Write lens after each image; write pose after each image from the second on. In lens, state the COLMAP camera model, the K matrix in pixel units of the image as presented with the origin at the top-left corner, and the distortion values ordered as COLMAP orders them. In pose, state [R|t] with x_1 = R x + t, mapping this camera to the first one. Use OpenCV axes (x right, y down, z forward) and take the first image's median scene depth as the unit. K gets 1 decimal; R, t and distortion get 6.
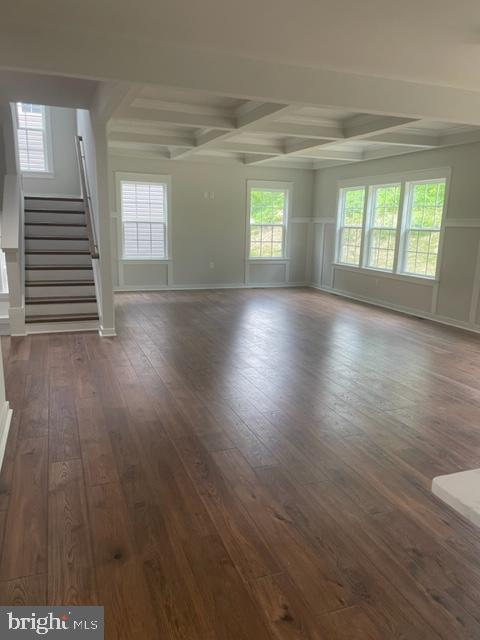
lens RADIAL K [[482.4, 0, 243.4], [0, 482.4, 326.5], [0, 0, 1]] dist [0.052428, -0.017440]
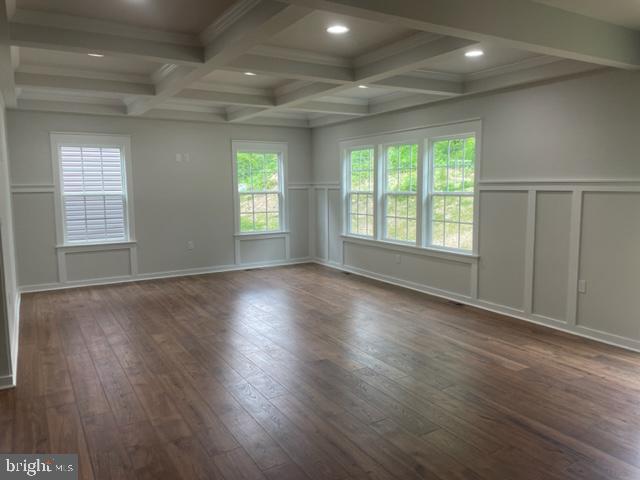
lens RADIAL K [[482.4, 0, 323.2], [0, 482.4, 236.1], [0, 0, 1]] dist [0.052428, -0.017440]
pose [[0.984533, -0.053651, 0.166784, 0.016069], [0.070828, 0.992583, -0.098808, -0.051600], [-0.160246, 0.109093, 0.981030, 0.197982]]
